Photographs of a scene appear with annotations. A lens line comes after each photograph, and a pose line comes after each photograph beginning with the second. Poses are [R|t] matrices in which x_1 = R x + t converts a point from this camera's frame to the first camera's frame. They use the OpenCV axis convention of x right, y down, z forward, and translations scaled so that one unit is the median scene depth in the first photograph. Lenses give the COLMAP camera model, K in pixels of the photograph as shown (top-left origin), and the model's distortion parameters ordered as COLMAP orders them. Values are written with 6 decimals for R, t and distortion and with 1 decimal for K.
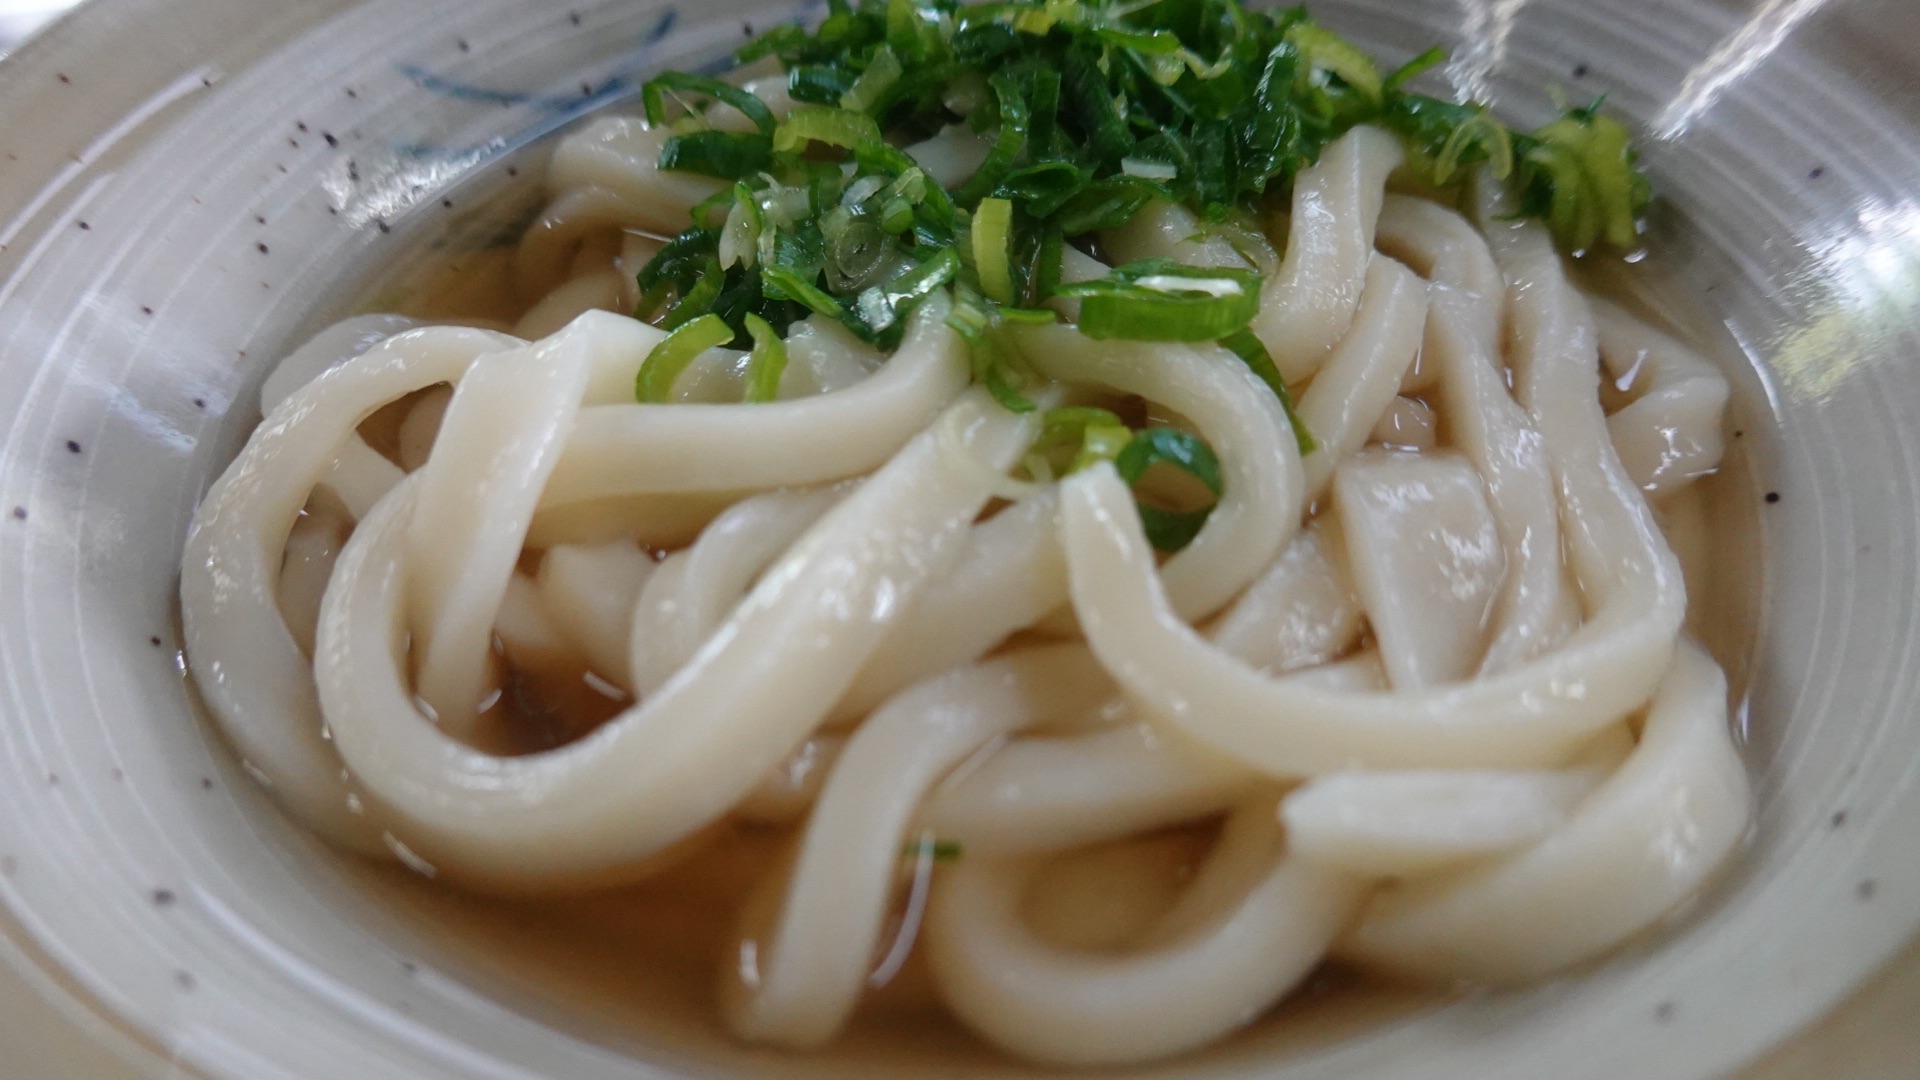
lens RADIAL K [[1408.7, 0, 958.5], [0, 1408.7, 548.2], [0, 0, 1]] dist [-0.020225, 0.006529]
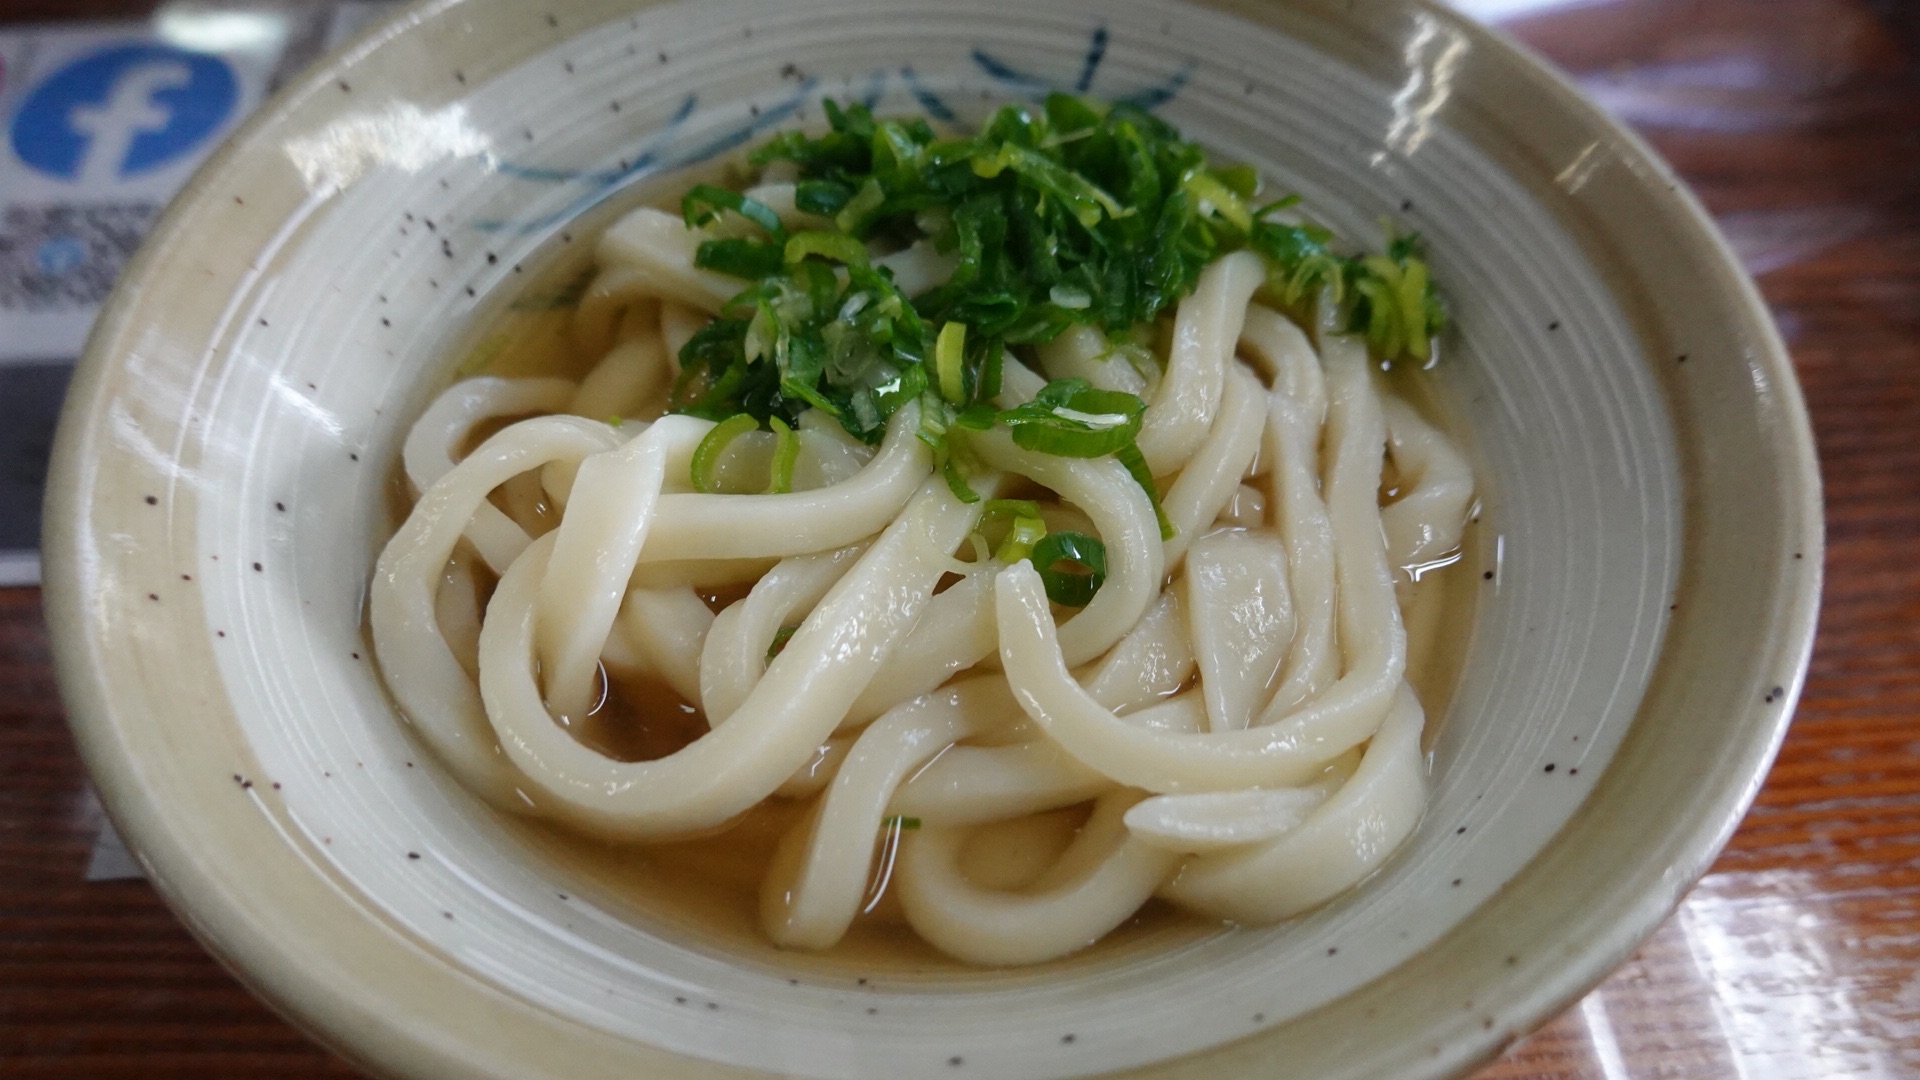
lens RADIAL K [[1408.7, 0, 959.5], [0, 1408.7, 533.3], [0, 0, 1]] dist [-0.020225, 0.006529]
pose [[0.998236, 0.028681, 0.051981, -0.036015], [-0.034652, 0.992423, 0.117880, -0.224189], [-0.048206, -0.119473, 0.991666, -0.386562]]
